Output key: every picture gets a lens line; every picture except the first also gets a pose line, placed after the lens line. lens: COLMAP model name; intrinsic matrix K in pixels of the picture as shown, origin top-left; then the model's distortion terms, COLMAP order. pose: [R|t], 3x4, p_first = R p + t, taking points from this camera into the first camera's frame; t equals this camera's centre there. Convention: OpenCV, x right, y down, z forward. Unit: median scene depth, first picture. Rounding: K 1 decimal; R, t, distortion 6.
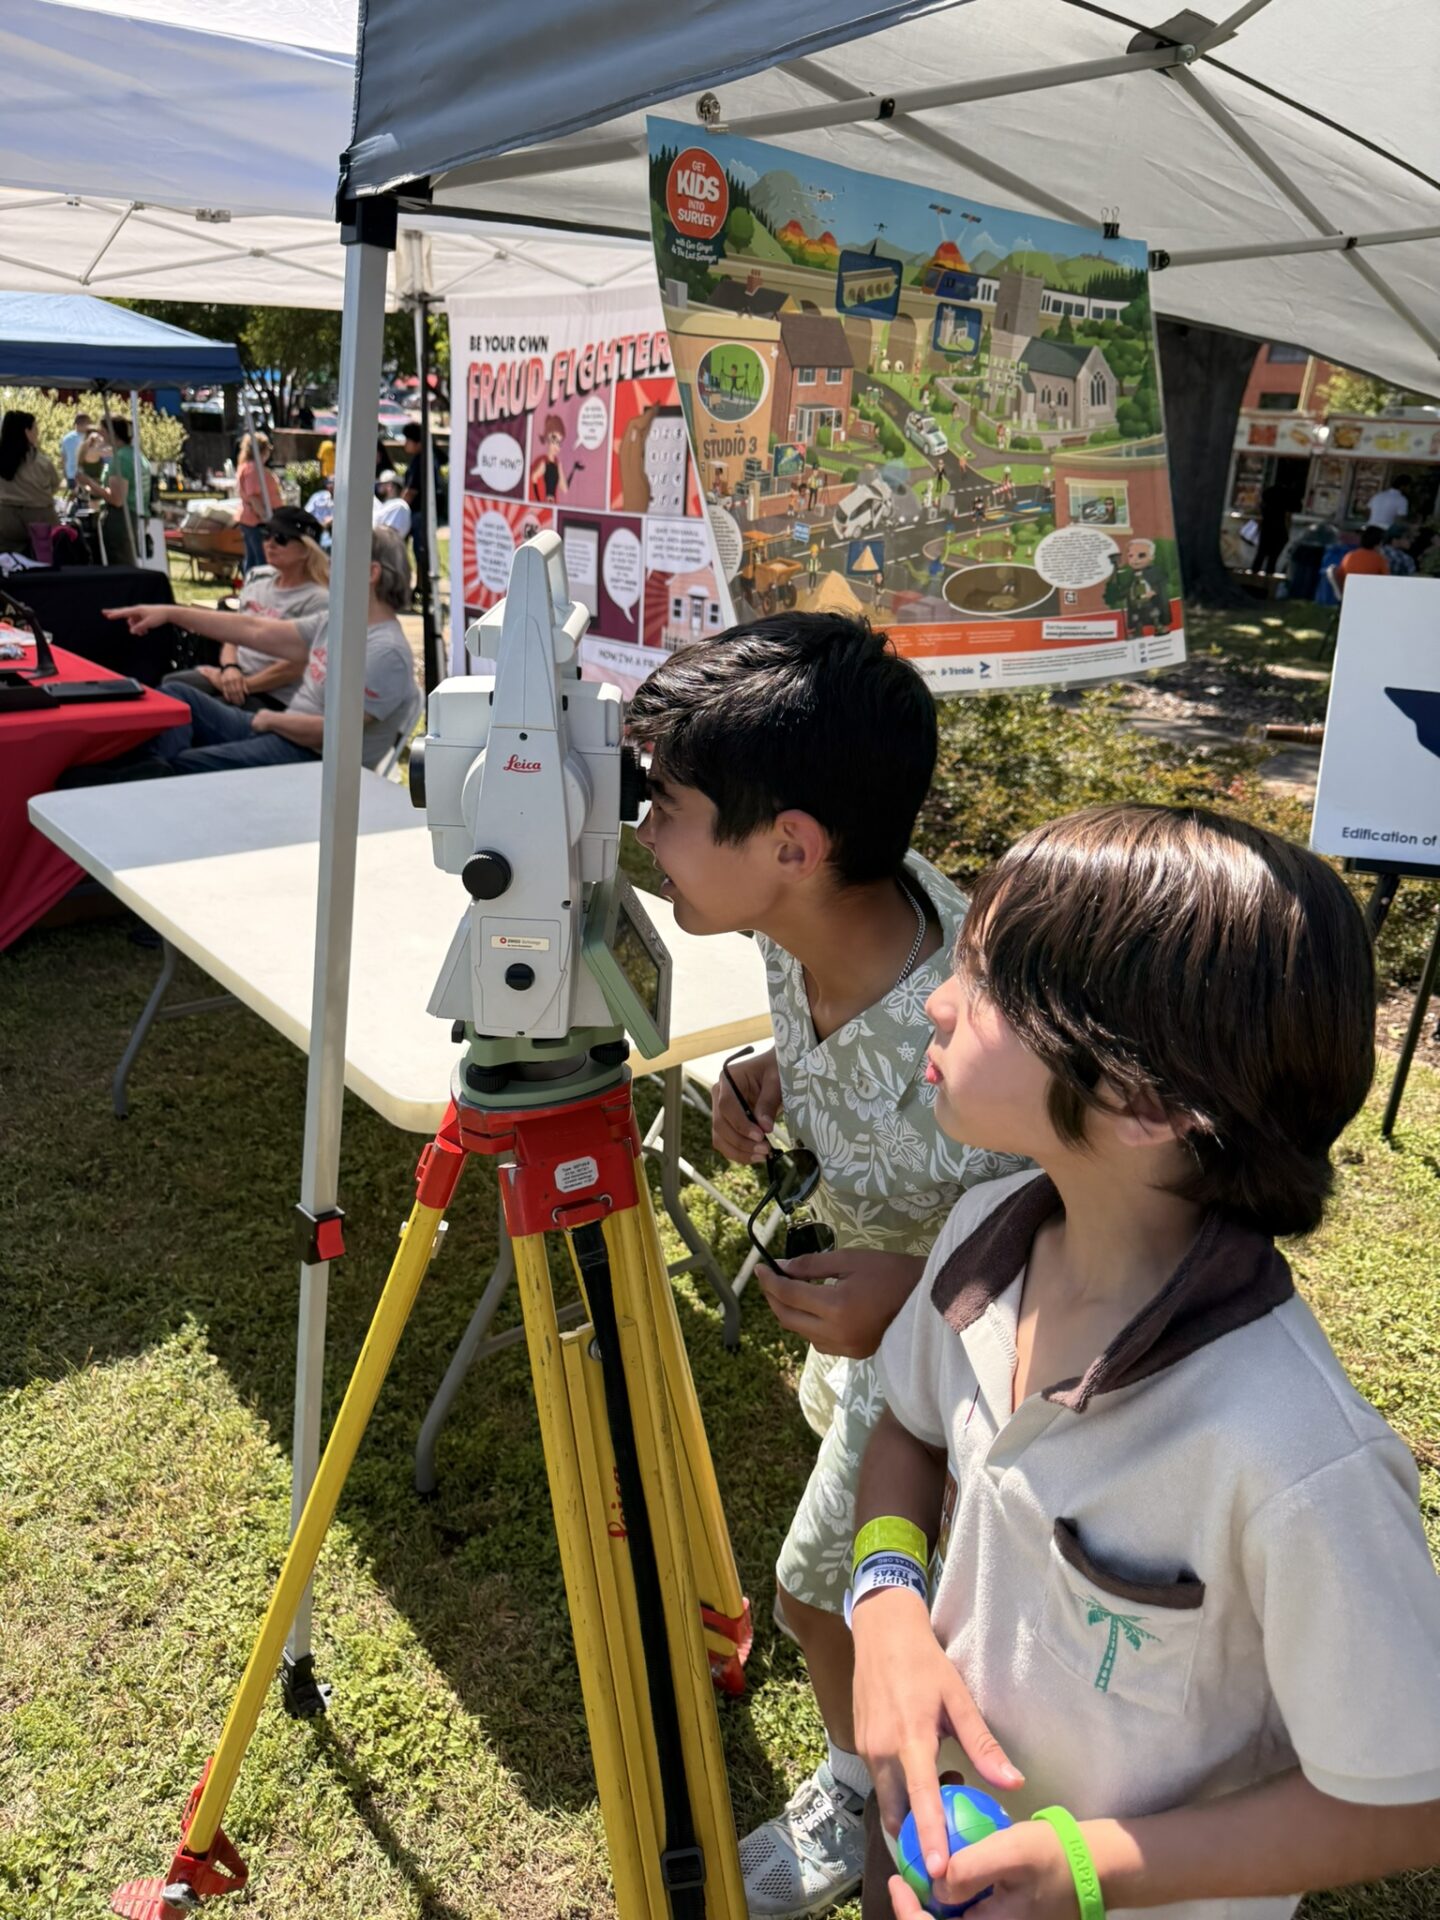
lens RADIAL K [[1344.7, 0, 684.7], [0, 1344.7, 944.5], [0, 0, 1]] dist [-0.000193, -0.003921]
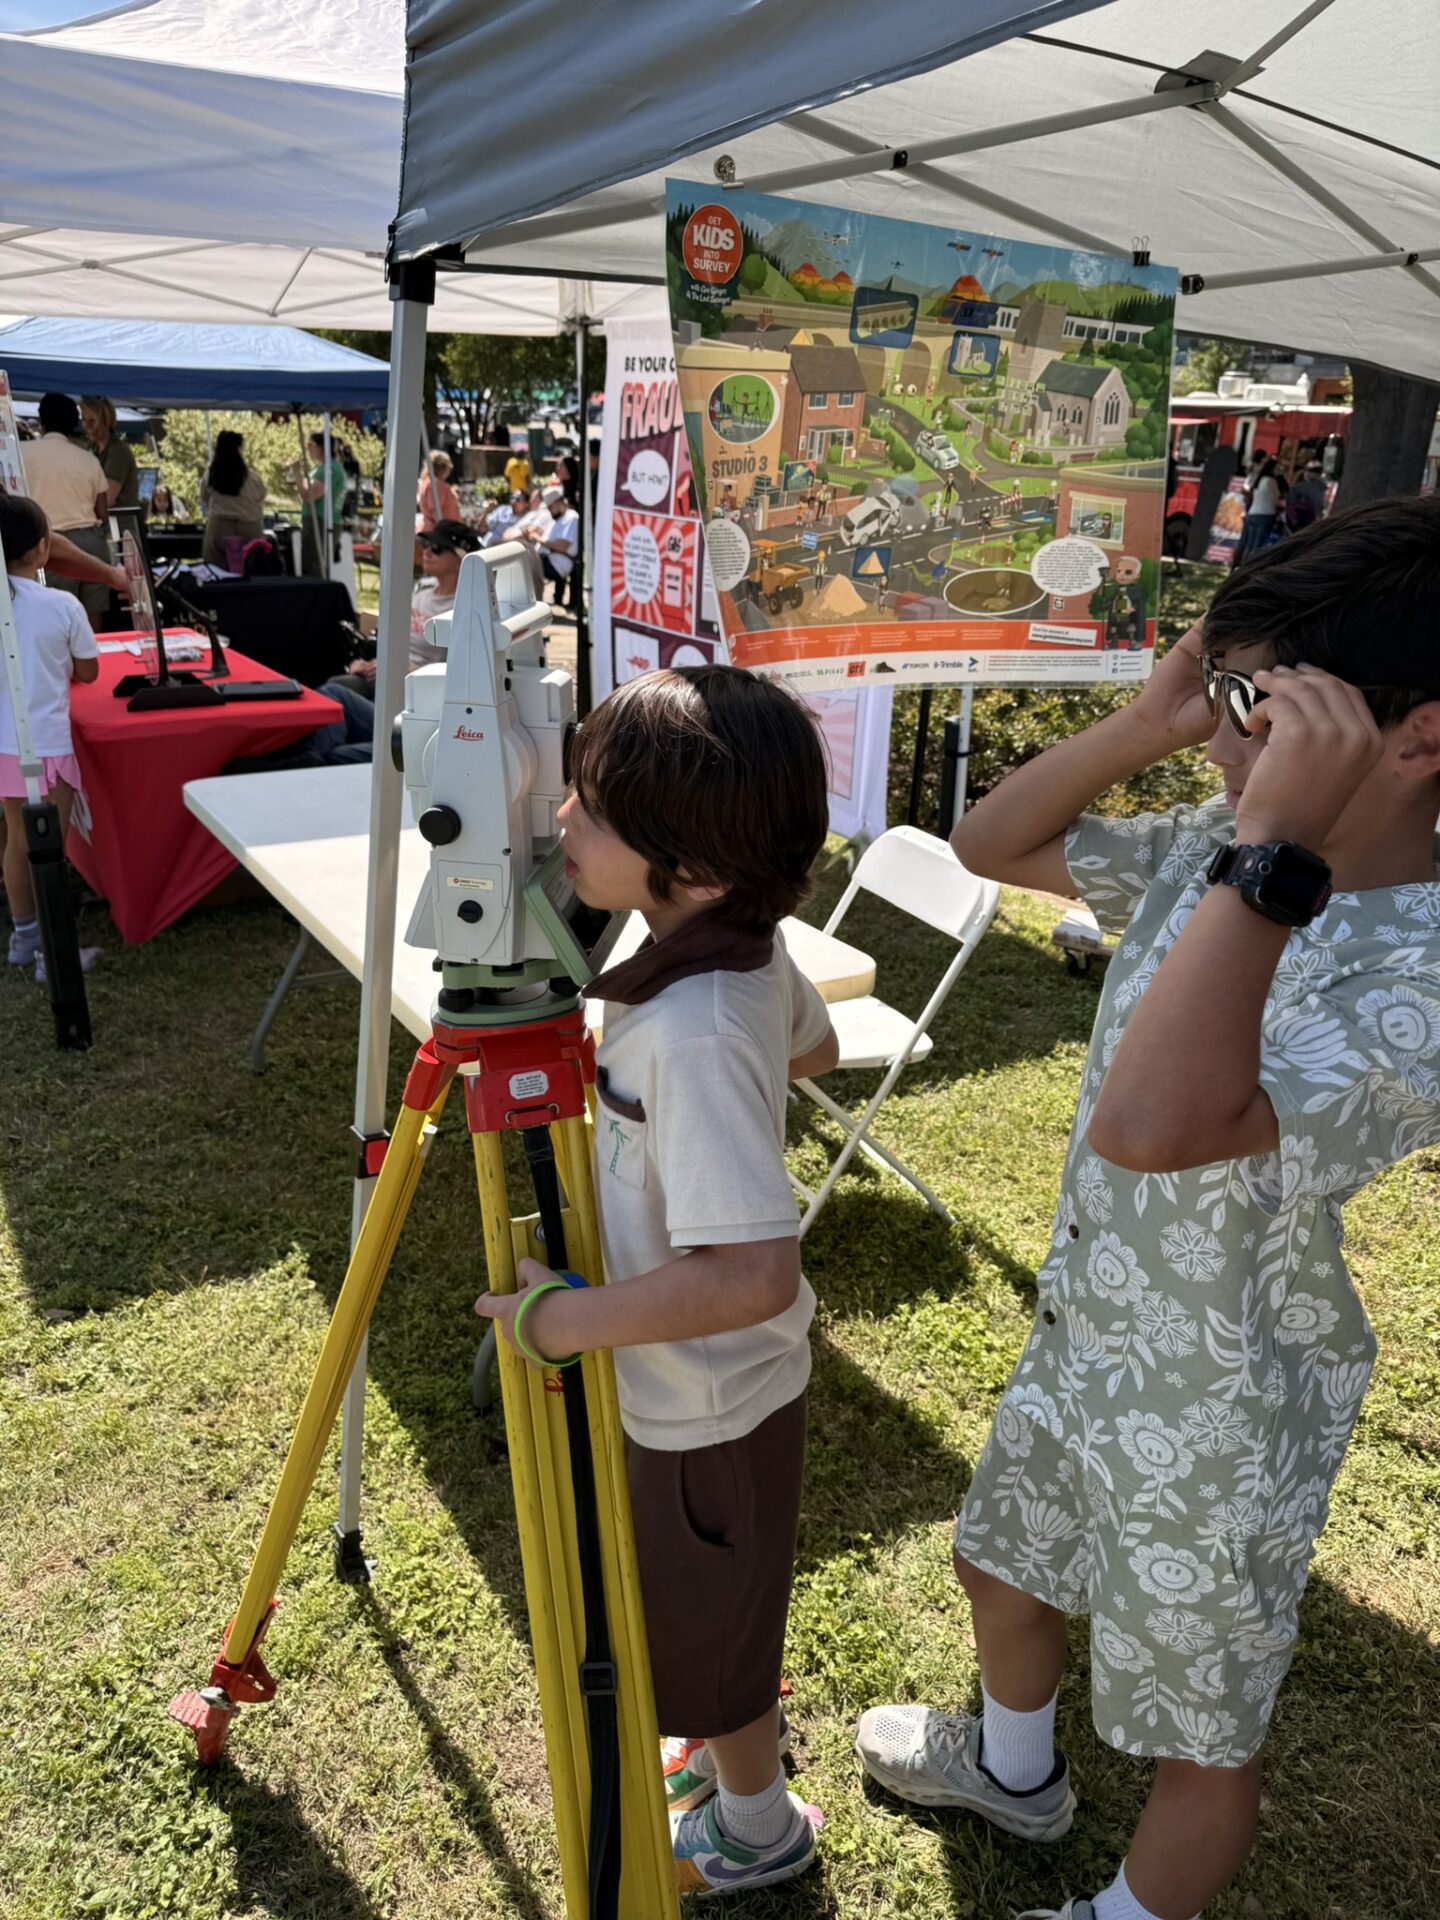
lens RADIAL K [[1344.7, 0, 708.4], [0, 1344.7, 946.6], [0, 0, 1]] dist [-0.000193, -0.003921]
pose [[0.993028, 0.031116, -0.113697, 0.128333], [-0.031920, 0.999477, -0.005257, 0.032601], [0.113474, 0.008849, 0.993502, -0.098743]]
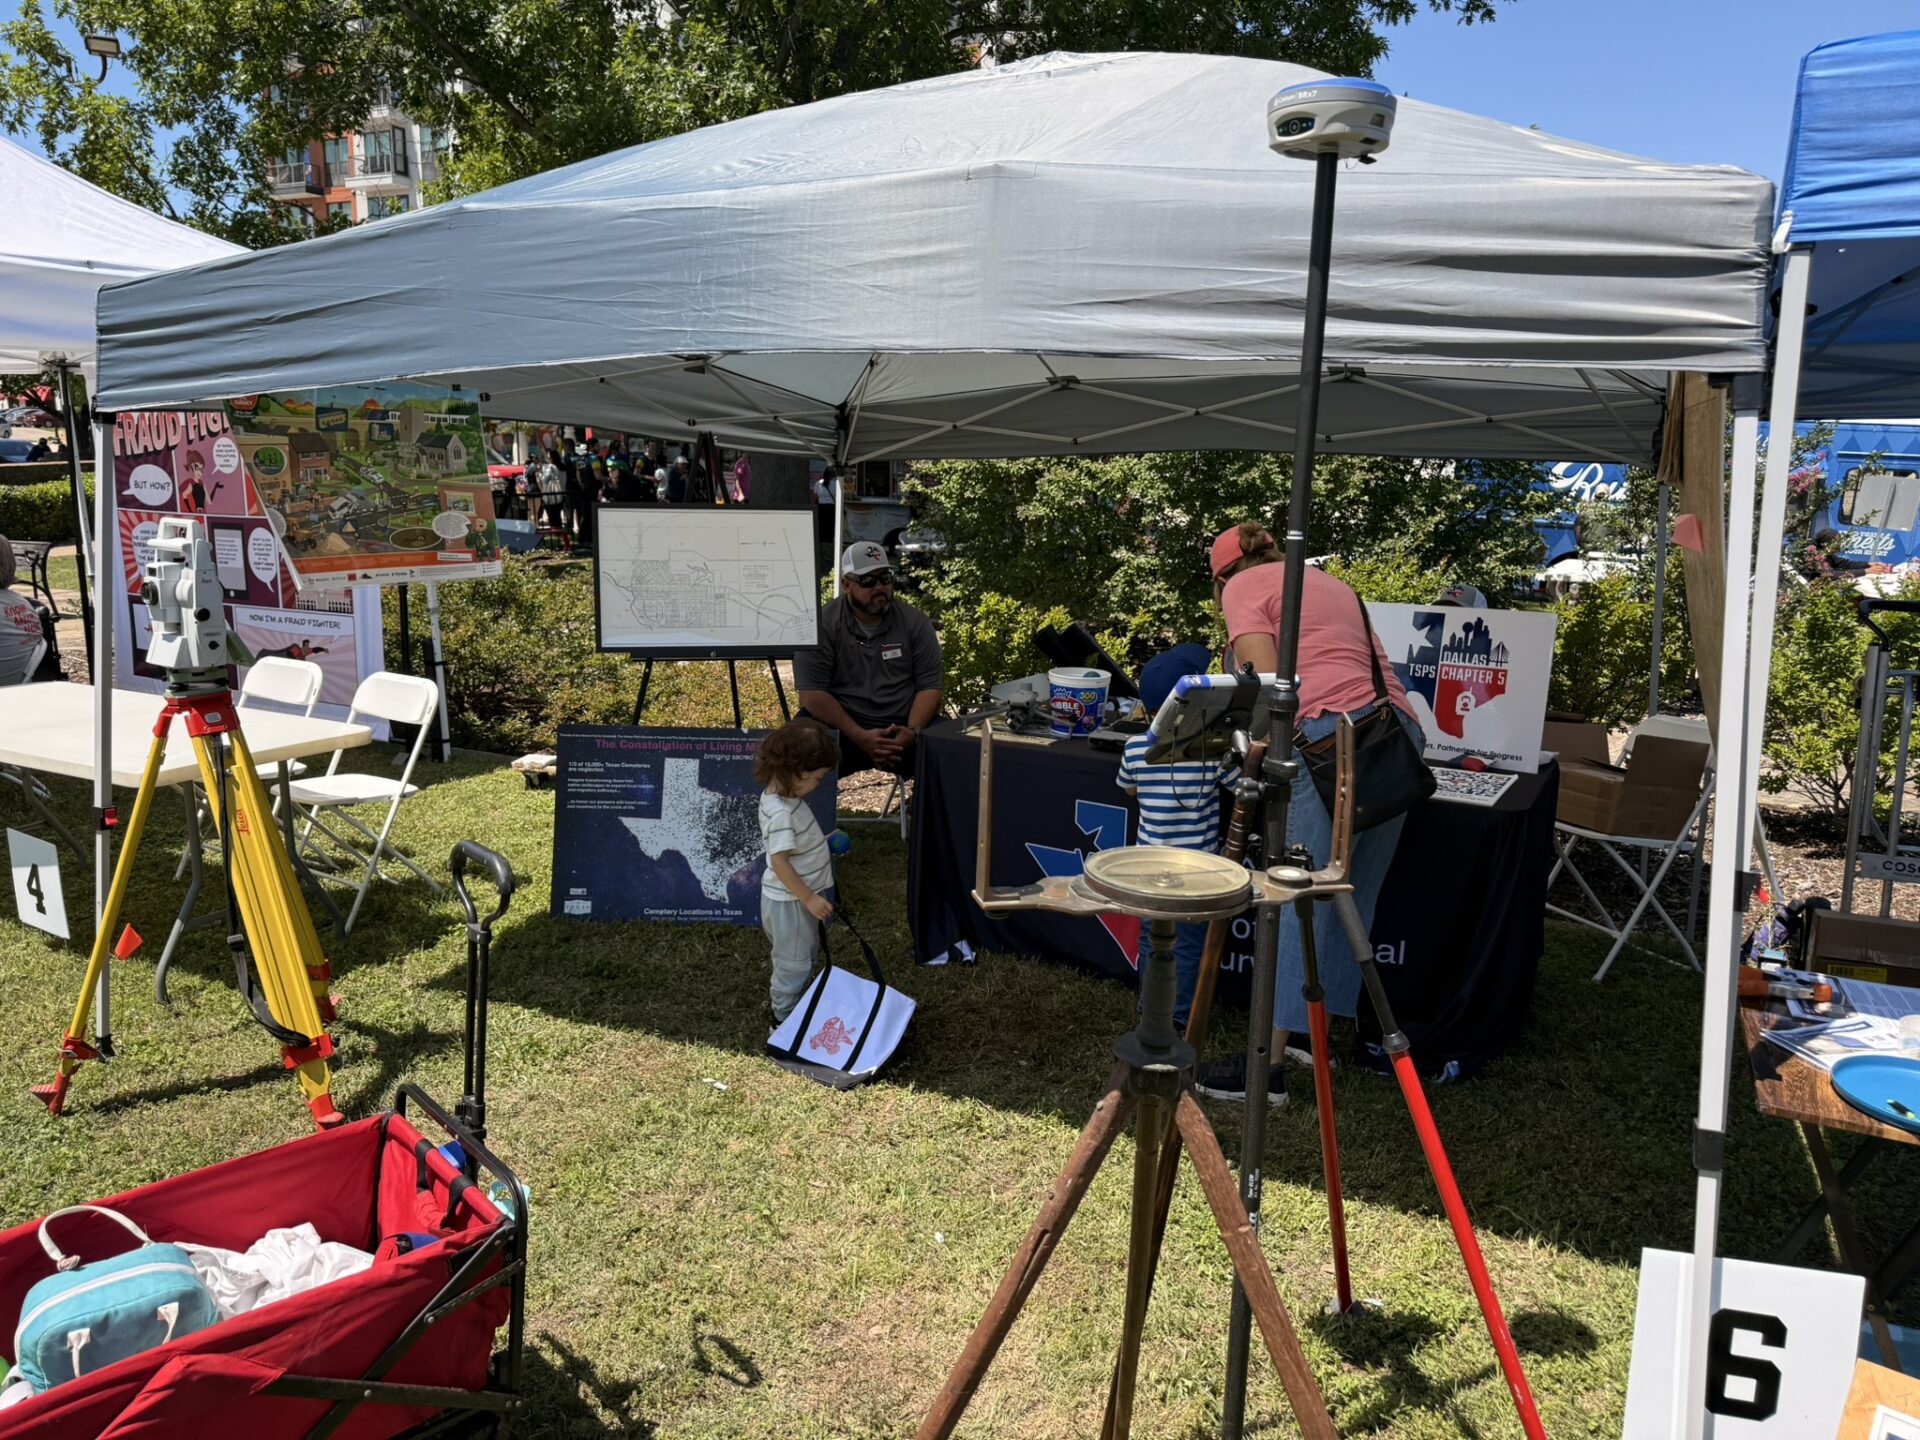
lens RADIAL K [[1344.7, 0, 972.1], [0, 1344.7, 716.4], [0, 0, 1]] dist [-0.000193, -0.003921]
pose [[0.911514, -0.109120, 0.396528, 0.156649], [0.168489, 0.978614, -0.118011, 0.483553], [-0.375170, 0.174379, 0.910406, -1.446527]]
